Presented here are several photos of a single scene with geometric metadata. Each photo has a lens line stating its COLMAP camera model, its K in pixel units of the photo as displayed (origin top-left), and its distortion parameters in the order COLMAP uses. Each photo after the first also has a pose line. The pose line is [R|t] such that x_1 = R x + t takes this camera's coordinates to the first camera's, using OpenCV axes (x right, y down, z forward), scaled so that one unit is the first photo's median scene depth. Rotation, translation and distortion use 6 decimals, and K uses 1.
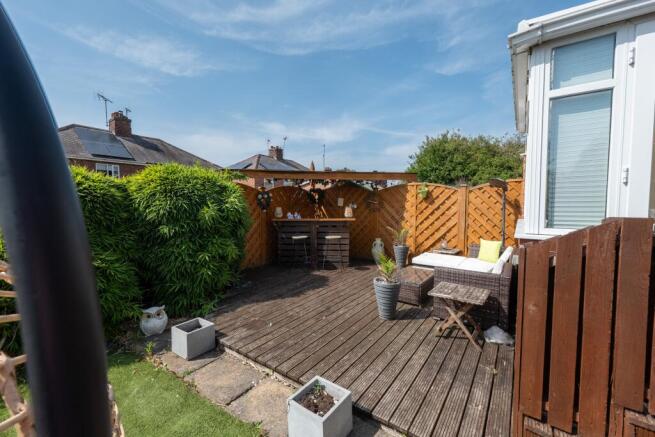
lens RADIAL K [[276.2, 0, 327.5], [0, 276.2, 218.5], [0, 0, 1]] dist [-0.000133, -0.000079]
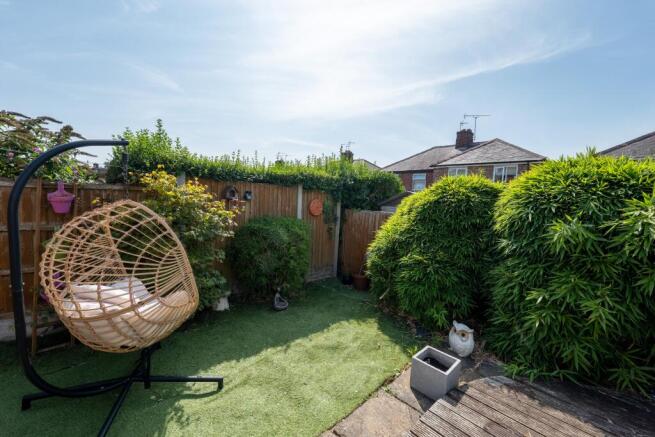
lens RADIAL K [[276.2, 0, 327.5], [0, 276.2, 218.5], [0, 0, 1]] dist [-0.000133, -0.000079]
pose [[-0.224733, 0.082961, -0.970882, 0.307941], [-0.081364, 0.991292, 0.103538, -0.076925], [0.971018, 0.102263, -0.216026, 0.714973]]
